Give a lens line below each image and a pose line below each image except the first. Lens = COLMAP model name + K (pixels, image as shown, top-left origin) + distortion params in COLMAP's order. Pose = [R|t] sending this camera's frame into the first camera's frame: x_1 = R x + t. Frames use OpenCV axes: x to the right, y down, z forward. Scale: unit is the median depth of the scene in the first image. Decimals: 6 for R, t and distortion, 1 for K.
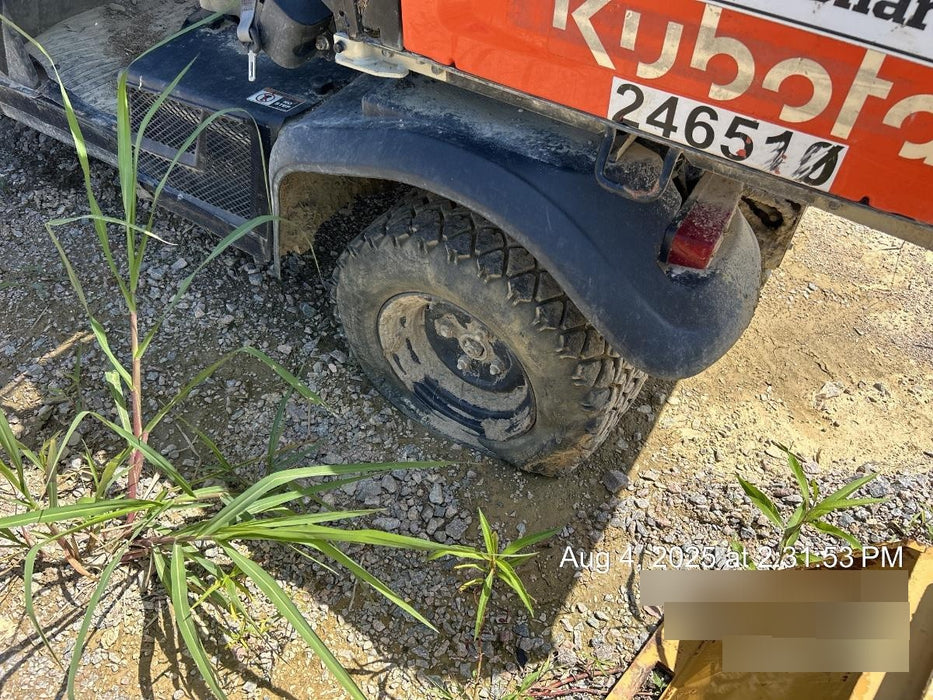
lens RADIAL K [[704.1, 0, 480.2], [0, 704.1, 351.6], [0, 0, 1]] dist [0.063032, -0.076696]
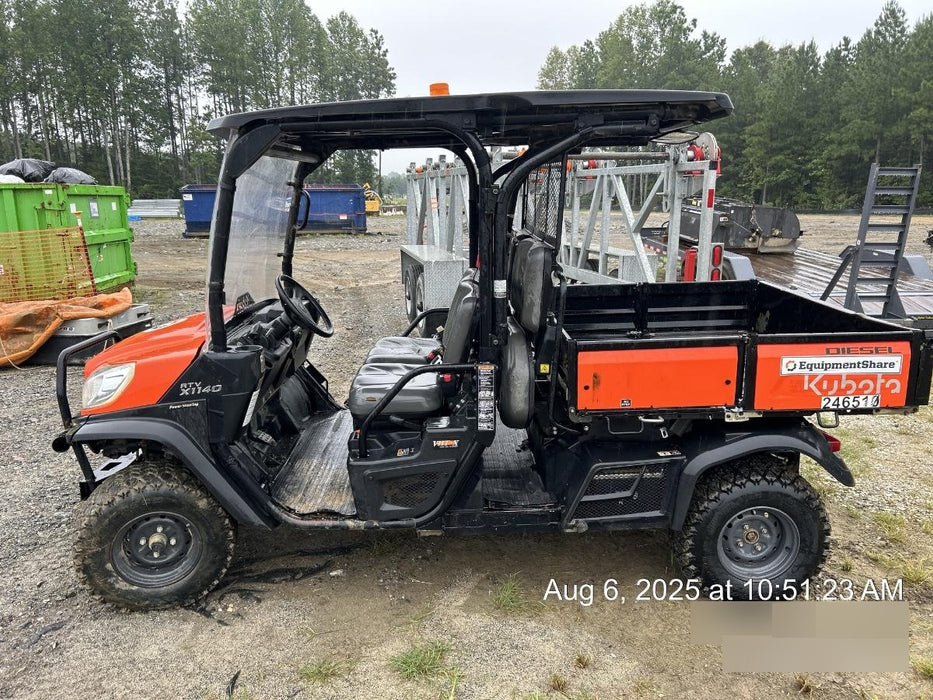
lens RADIAL K [[713.4, 0, 466.5], [0, 713.4, 350.0], [0, 0, 1]] dist [0.064308, -0.079860]
pose [[0.830783, -0.156511, 0.534138, -2.394681], [0.445238, 0.762753, -0.469011, 0.276304], [-0.334010, 0.627465, 0.703367, -0.884608]]
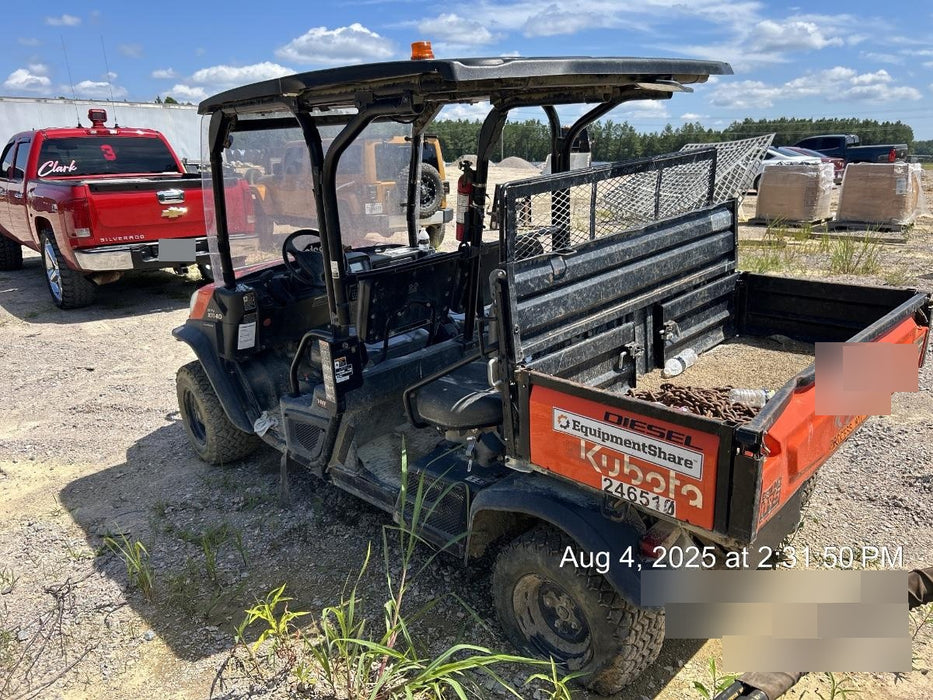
lens RADIAL K [[713.4, 0, 466.5], [0, 713.4, 350.0], [0, 0, 1]] dist [0.064308, -0.079860]
pose [[0.972592, -0.001020, -0.232514, 0.223259], [-0.118717, 0.857647, -0.500348, 0.462143], [0.199925, 0.514238, 0.834020, -1.191554]]
